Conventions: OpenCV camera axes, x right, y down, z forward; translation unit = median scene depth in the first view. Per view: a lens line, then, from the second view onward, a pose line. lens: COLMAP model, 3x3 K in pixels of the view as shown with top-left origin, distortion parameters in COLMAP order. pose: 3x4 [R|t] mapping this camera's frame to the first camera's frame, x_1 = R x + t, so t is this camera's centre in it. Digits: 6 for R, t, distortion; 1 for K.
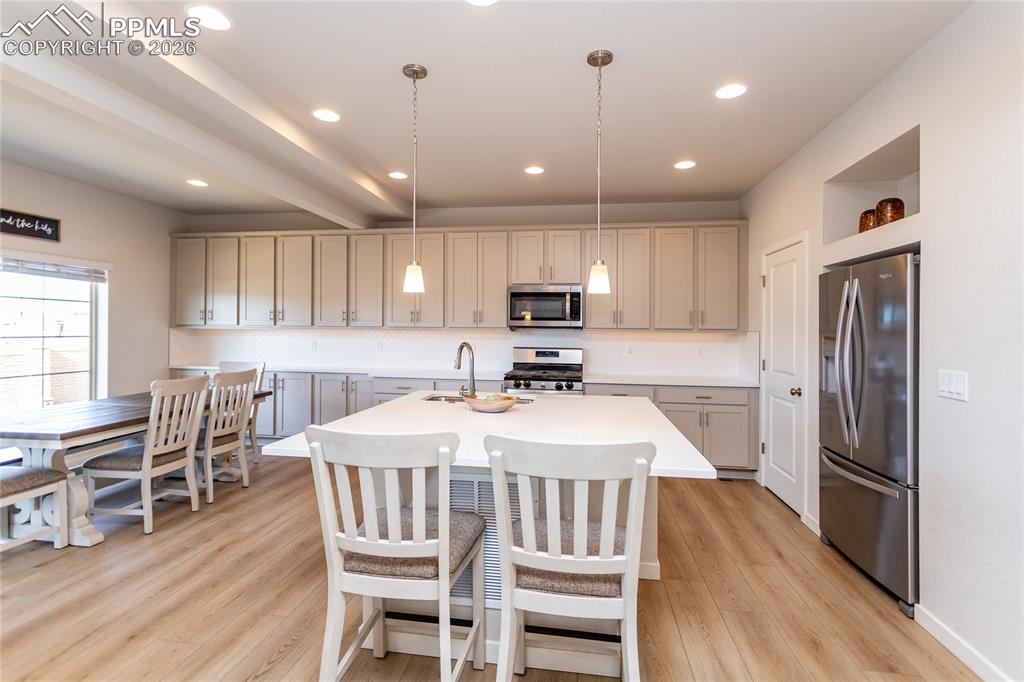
lens RADIAL K [[493.1, 0, 510.7], [0, 493.1, 336.5], [0, 0, 1]] dist [-0.003586, 0.002604]
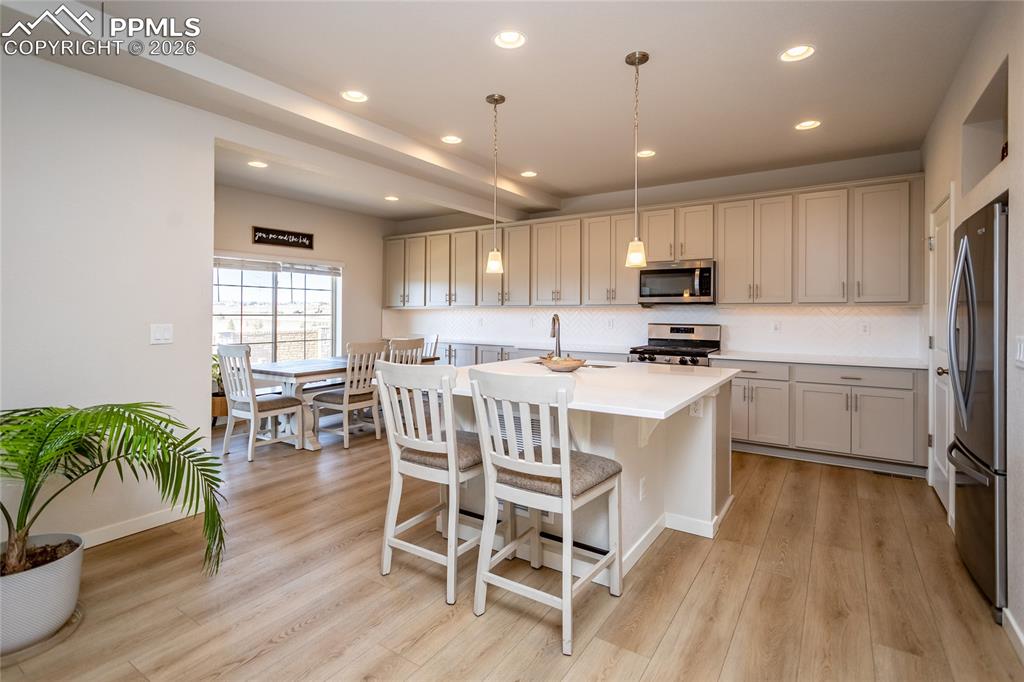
lens RADIAL K [[493.1, 0, 500.5], [0, 493.1, 321.2], [0, 0, 1]] dist [-0.003586, 0.002604]
pose [[0.906247, -0.001160, -0.422748, 0.204735], [0.002192, 0.999996, 0.001955, 0.018141], [0.422743, -0.002699, 0.906245, -0.084347]]
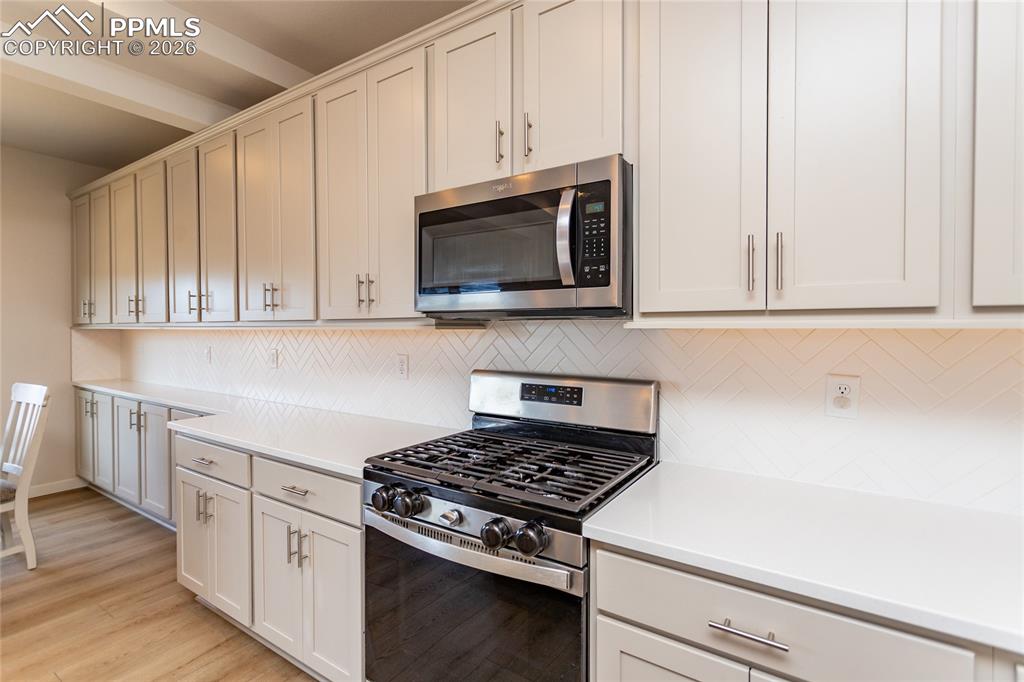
lens RADIAL K [[493.1, 0, 492.9], [0, 493.1, 332.6], [0, 0, 1]] dist [-0.003586, 0.002604]
pose [[0.903214, -0.006148, -0.429146, 0.230530], [0.002350, 0.999953, -0.009379, -0.004374], [0.429183, 0.007463, 0.903187, 0.844760]]
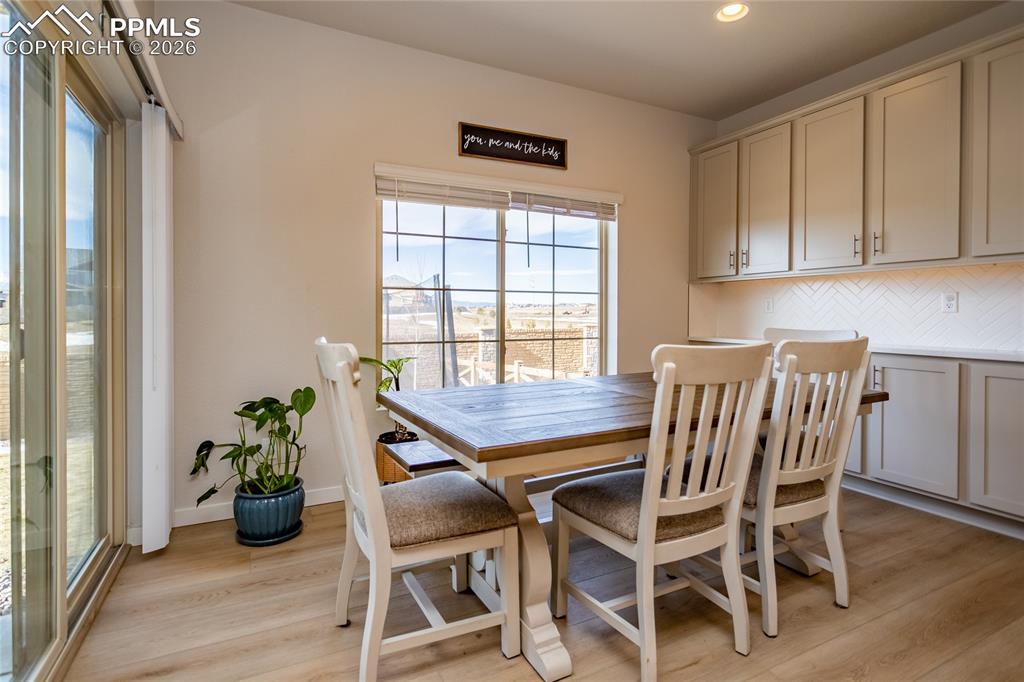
lens RADIAL K [[493.1, 0, 509.3], [0, 493.1, 312.3], [0, 0, 1]] dist [-0.003586, 0.002604]
pose [[0.578391, -0.012828, -0.815659, -0.348293], [-0.006534, 0.999771, -0.020357, 0.054768], [0.815734, 0.017104, 0.578175, 0.499553]]
